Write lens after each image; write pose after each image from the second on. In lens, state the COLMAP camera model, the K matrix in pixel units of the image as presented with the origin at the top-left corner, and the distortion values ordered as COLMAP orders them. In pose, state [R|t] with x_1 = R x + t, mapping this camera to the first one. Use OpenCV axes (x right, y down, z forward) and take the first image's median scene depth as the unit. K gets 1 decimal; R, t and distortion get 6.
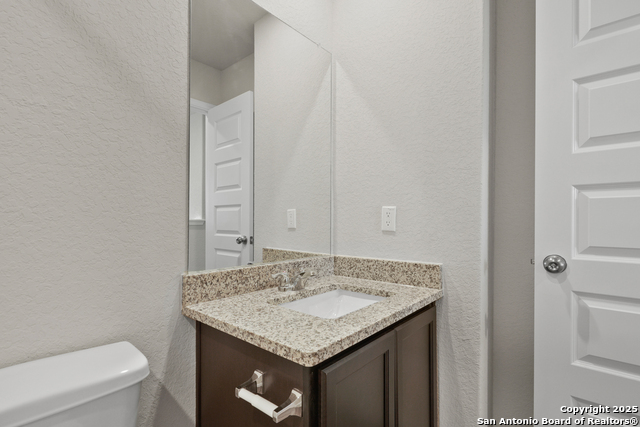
lens RADIAL K [[297.6, 0, 316.9], [0, 297.6, 214.9], [0, 0, 1]] dist [-0.001356, -0.000076]
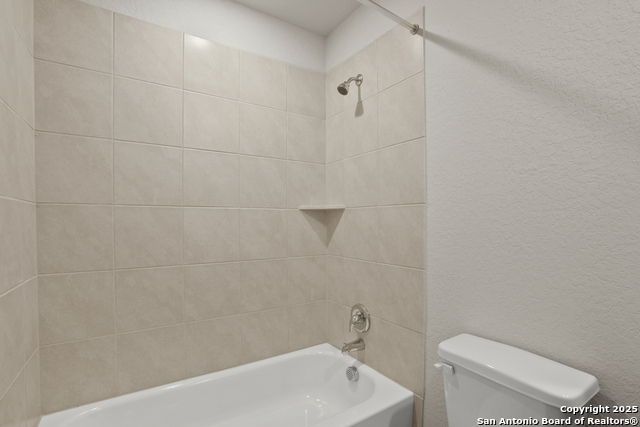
lens RADIAL K [[304.2, 0, 320.0], [0, 304.2, 213.5], [0, 0, 1]] dist [-0.023906, 0.000209]
pose [[-0.261157, -0.023838, -0.965002, 0.622986], [0.010420, 0.999567, -0.027512, -0.124102], [0.965240, -0.017240, -0.260796, 0.372173]]
